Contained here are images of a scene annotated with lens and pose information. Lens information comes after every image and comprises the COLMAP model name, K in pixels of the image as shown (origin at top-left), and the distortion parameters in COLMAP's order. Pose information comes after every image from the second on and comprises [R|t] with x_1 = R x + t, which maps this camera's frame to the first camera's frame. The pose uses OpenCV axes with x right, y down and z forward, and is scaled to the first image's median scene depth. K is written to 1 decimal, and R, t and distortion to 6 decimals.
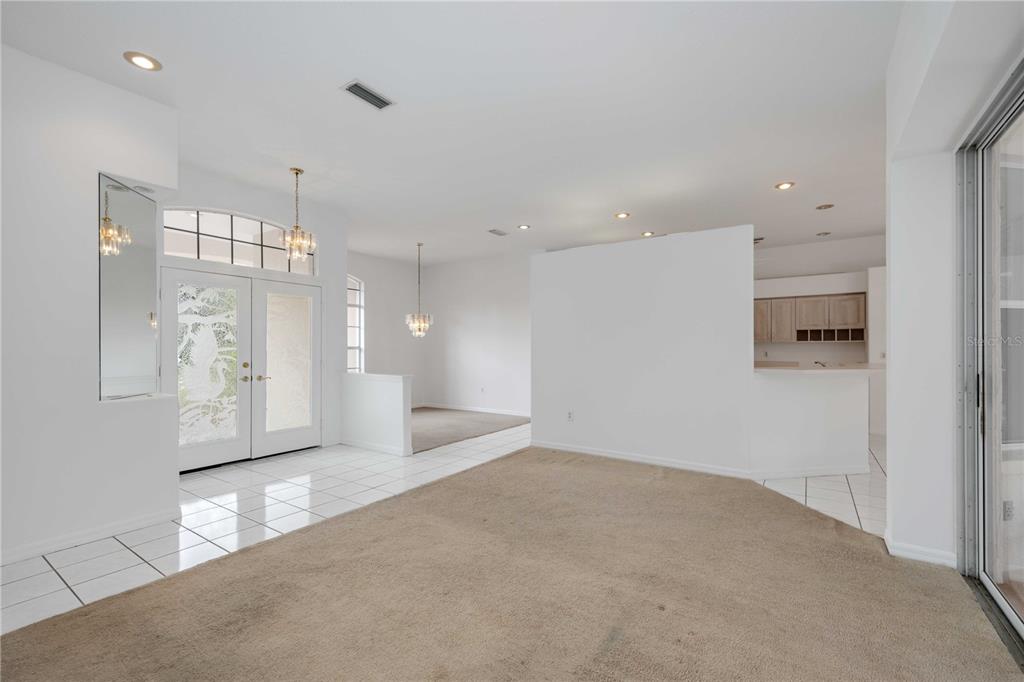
lens RADIAL K [[438.9, 0, 514.6], [0, 438.9, 345.8], [0, 0, 1]] dist [-0.000215, -0.000028]
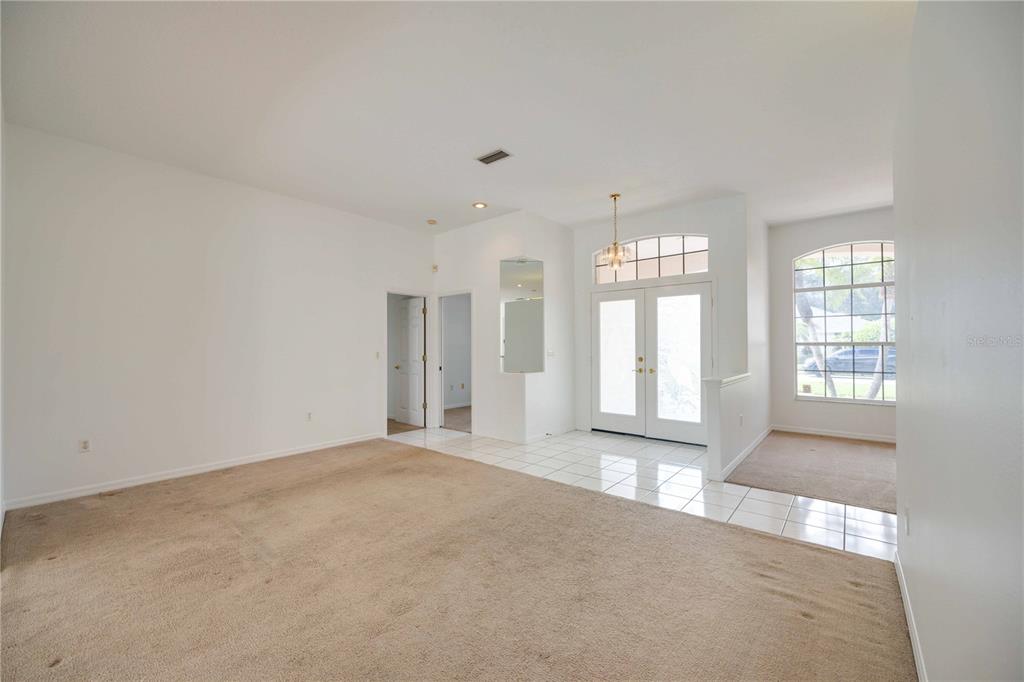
lens RADIAL K [[407.4, 0, 509.7], [0, 407.4, 341.4], [0, 0, 1]] dist [-0.000503, -0.000113]
pose [[-0.101698, -0.006986, -0.994791, 0.585936], [0.006647, 0.999948, -0.007702, -0.000297], [0.994793, -0.007395, -0.101646, 0.772048]]
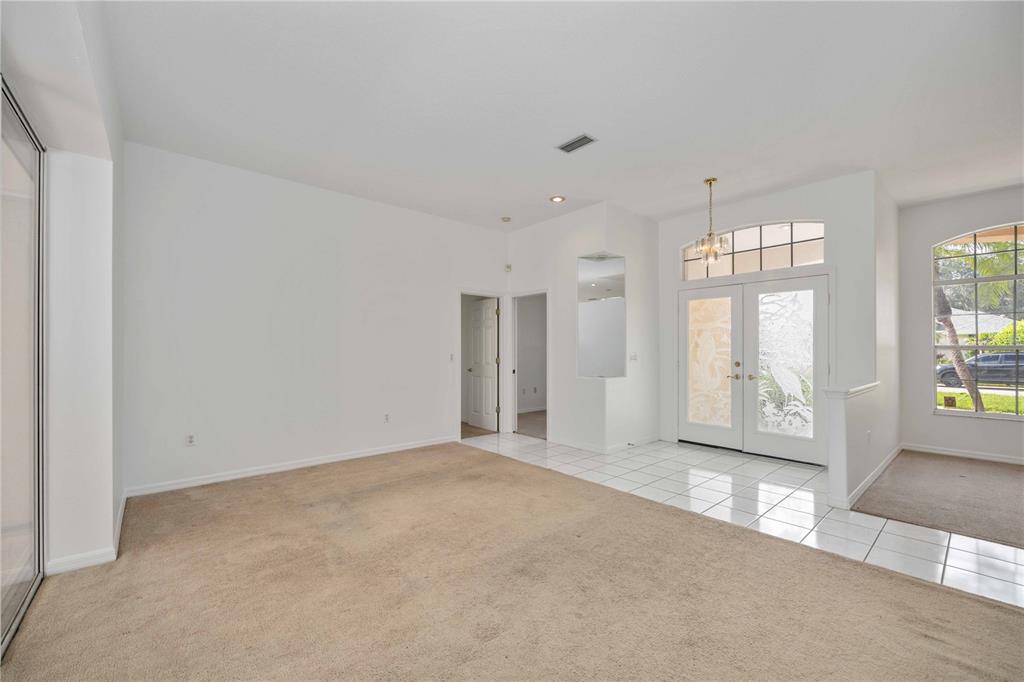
lens RADIAL K [[415.9, 0, 513.2], [0, 415.9, 345.9], [0, 0, 1]] dist [-0.001323, -0.000136]
pose [[-0.251795, -0.003395, -0.967775, 0.553554], [0.002352, 0.999989, -0.004120, 0.000909], [0.967778, -0.003314, -0.251784, 0.739774]]
